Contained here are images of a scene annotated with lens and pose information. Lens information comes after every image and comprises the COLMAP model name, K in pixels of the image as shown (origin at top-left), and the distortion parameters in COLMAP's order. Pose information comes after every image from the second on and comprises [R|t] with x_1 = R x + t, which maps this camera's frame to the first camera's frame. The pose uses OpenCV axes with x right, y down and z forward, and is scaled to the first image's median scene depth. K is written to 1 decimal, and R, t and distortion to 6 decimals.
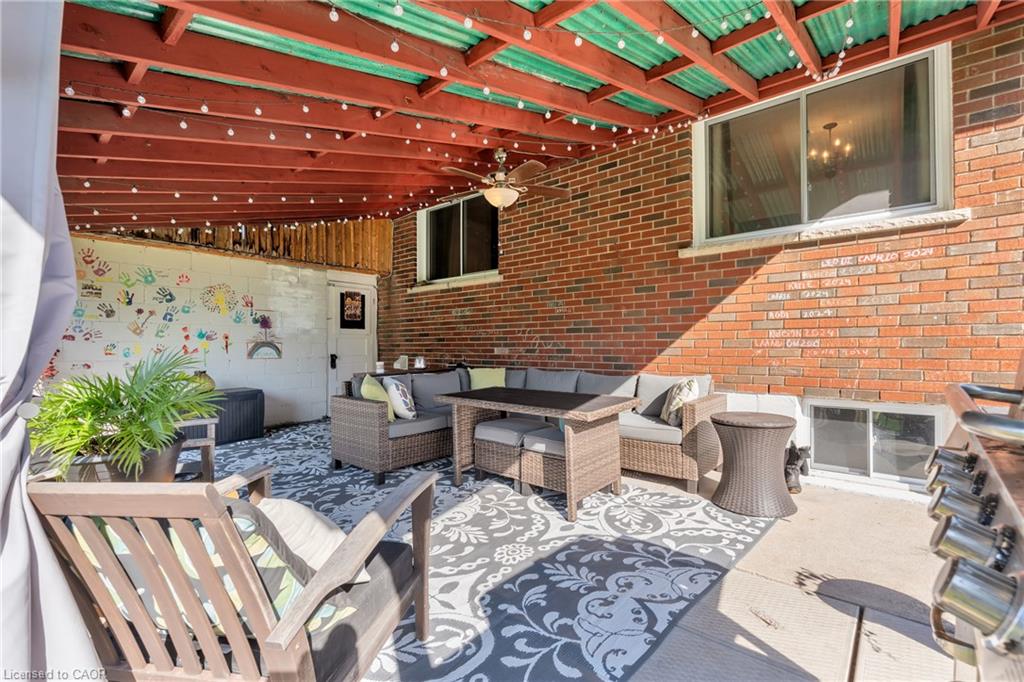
lens RADIAL K [[451.8, 0, 513.5], [0, 451.8, 343.8], [0, 0, 1]] dist [-0.001030, -0.000188]
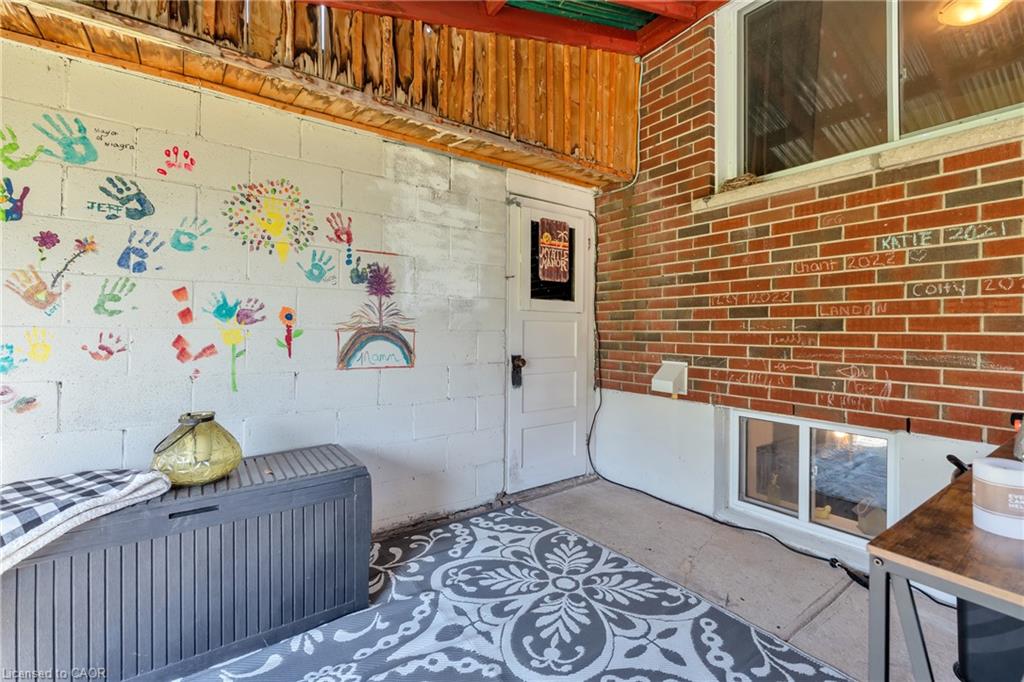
lens RADIAL K [[451.8, 0, 514.5], [0, 451.8, 325.4], [0, 0, 1]] dist [-0.001030, -0.000188]
pose [[0.972326, 0.005468, -0.233563, -0.345224], [-0.006833, 0.999964, -0.005033, -0.005432], [0.233527, 0.006490, 0.972329, 0.651505]]
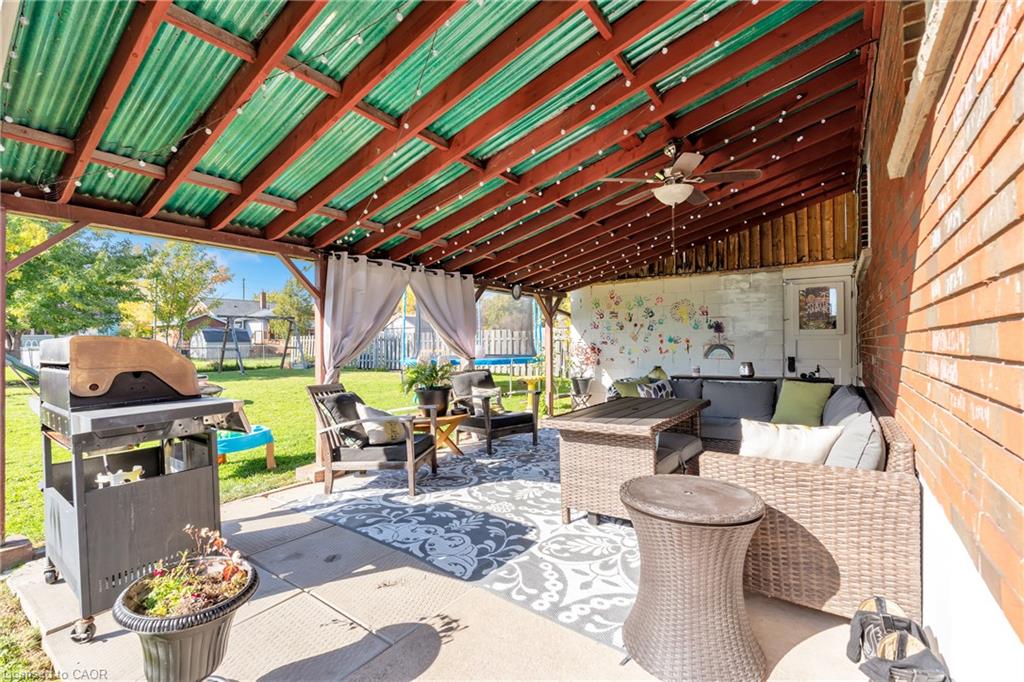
lens RADIAL K [[451.8, 0, 508.4], [0, 451.8, 340.1], [0, 0, 1]] dist [-0.001030, -0.000188]
pose [[0.071725, -0.006417, -0.997404, 0.585768], [0.008319, 0.999948, -0.005835, -0.013425], [0.997390, -0.007879, 0.071774, 0.400265]]
